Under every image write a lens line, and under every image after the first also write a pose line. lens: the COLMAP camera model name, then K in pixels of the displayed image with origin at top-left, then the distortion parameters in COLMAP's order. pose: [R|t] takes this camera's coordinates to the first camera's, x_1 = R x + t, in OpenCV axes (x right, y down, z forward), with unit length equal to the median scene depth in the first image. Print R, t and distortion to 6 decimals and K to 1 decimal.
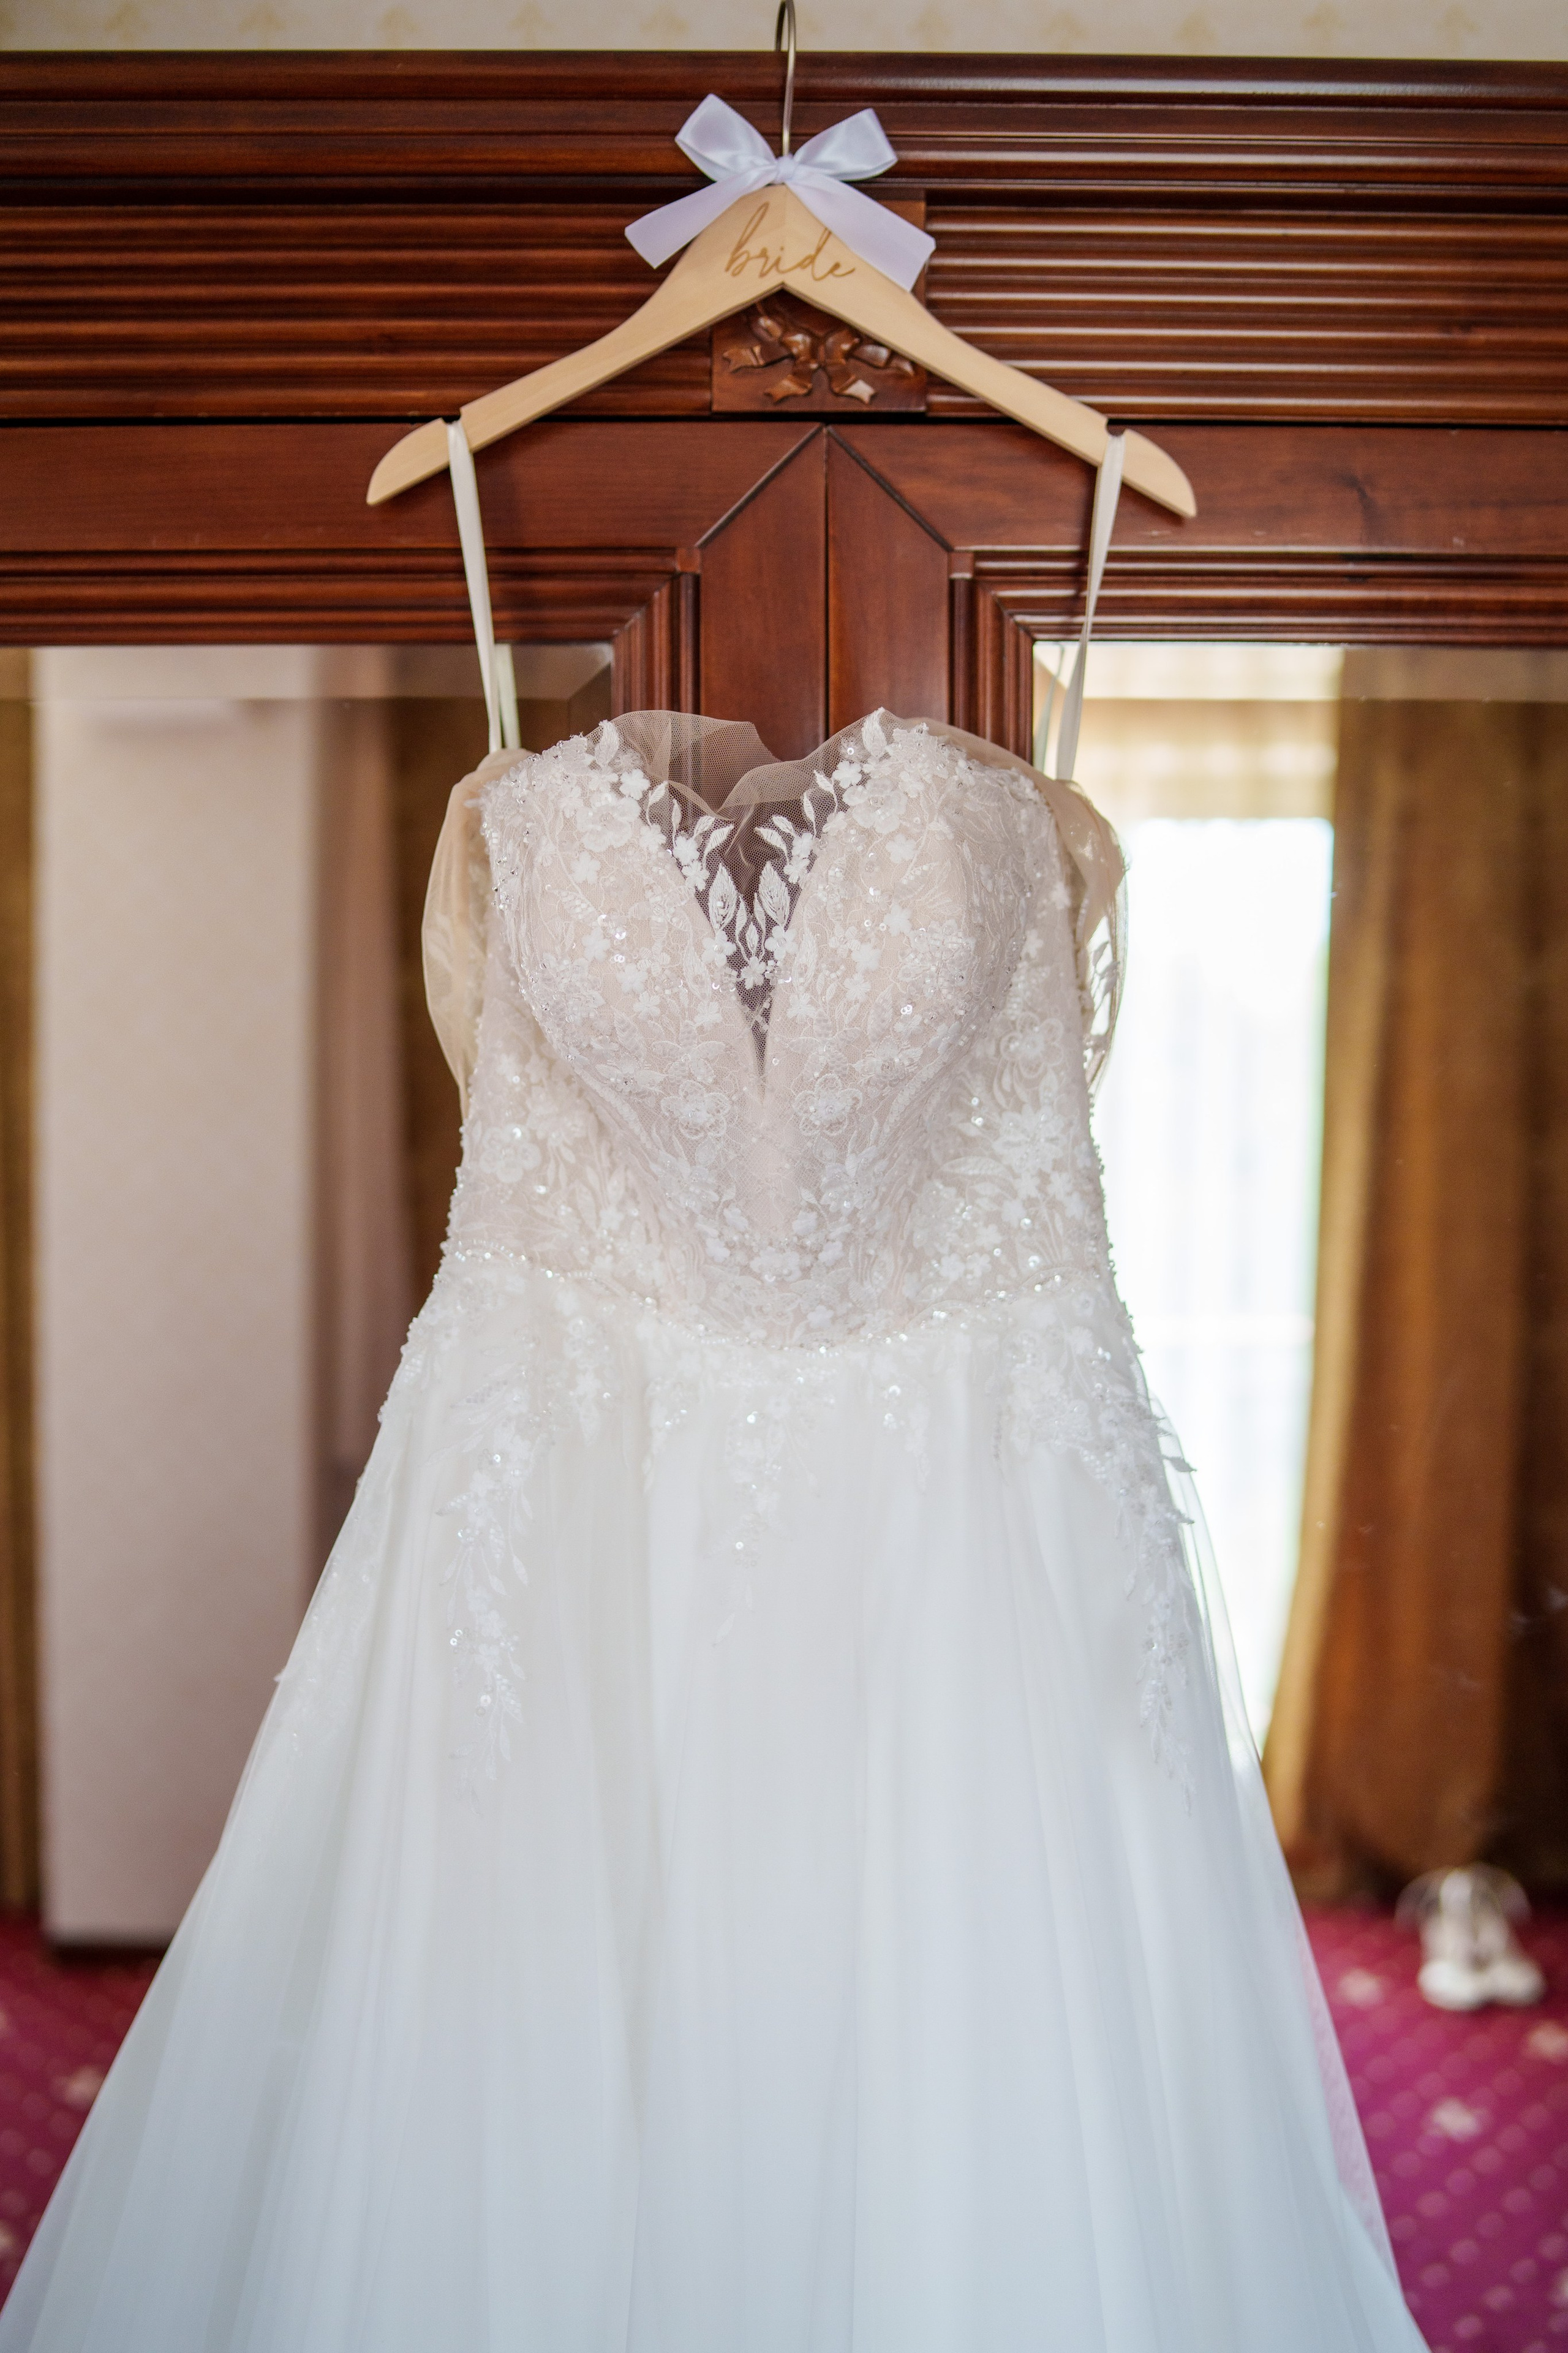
lens RADIAL K [[2340.4, 0, 784.0], [0, 2340.4, 1176.5], [0, 0, 1]] dist [-0.079621, 0.012345]
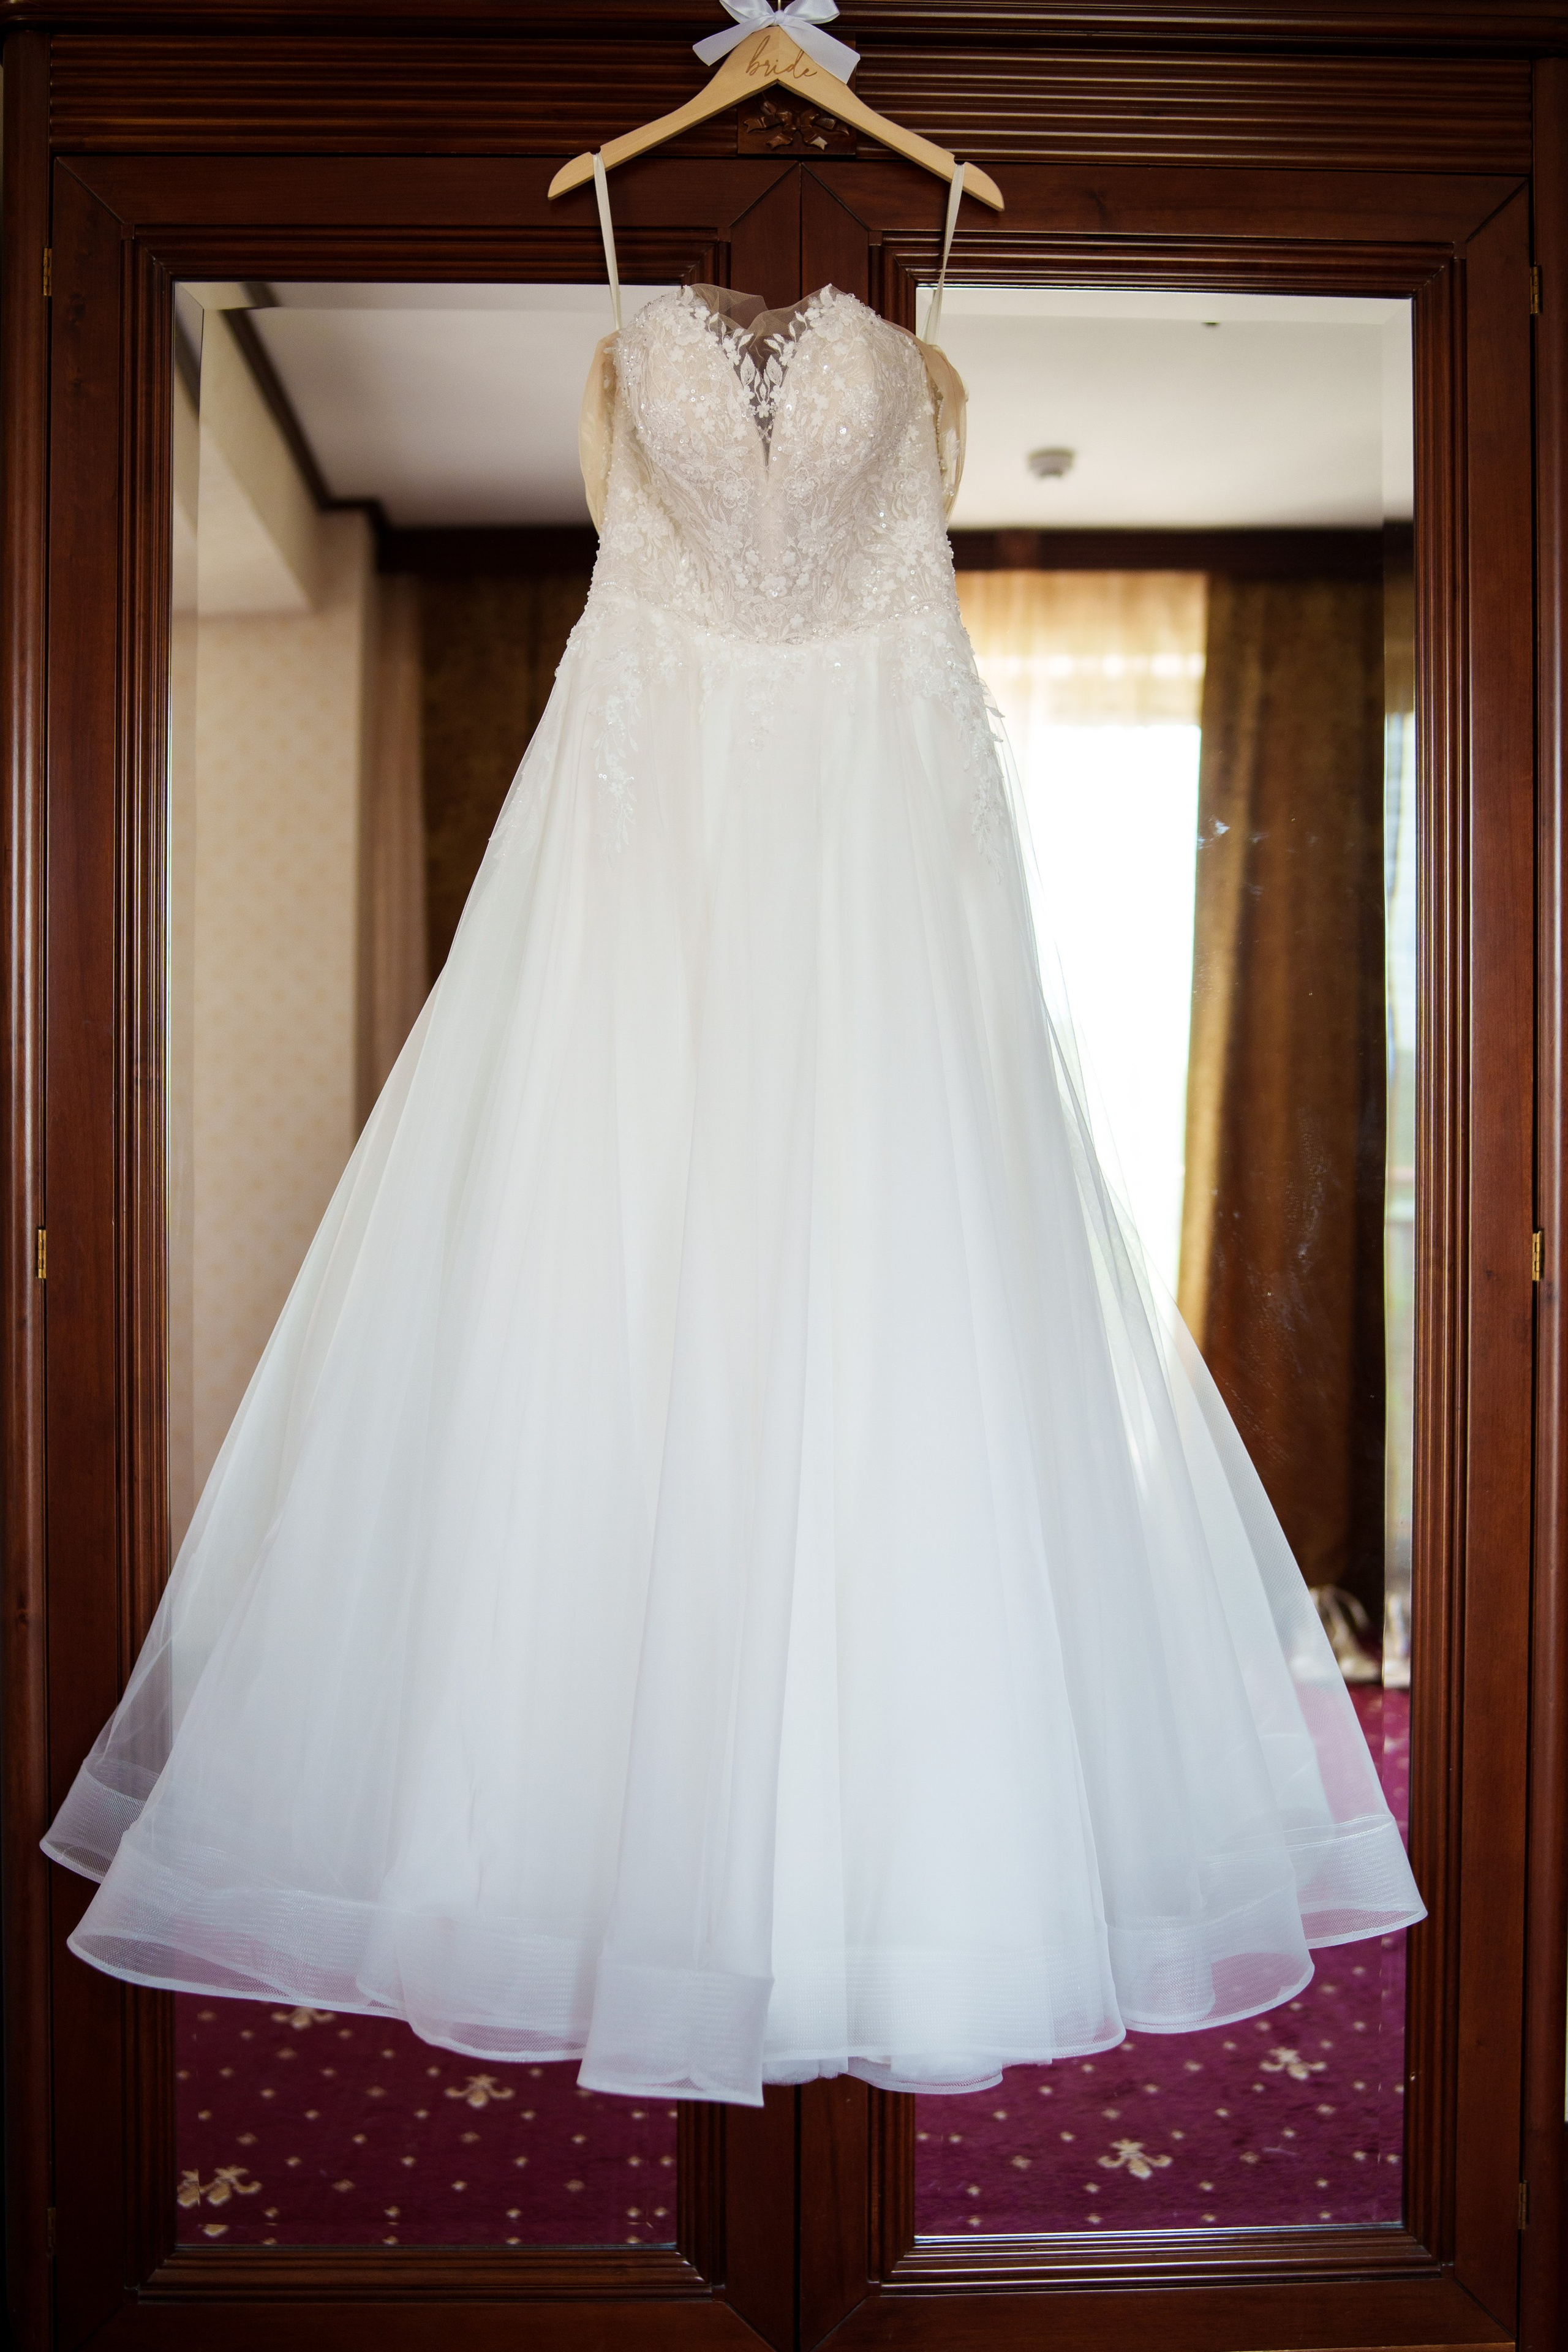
lens RADIAL K [[2254.9, 0, 784.0], [0, 2254.9, 1176.0], [0, 0, 1]] dist [-0.098548, 0.075810]
pose [[0.999828, 0.002185, 0.018424, -0.025878], [-0.001743, 0.999711, -0.023966, 0.530179], [-0.018471, 0.023930, 0.999543, -0.738686]]
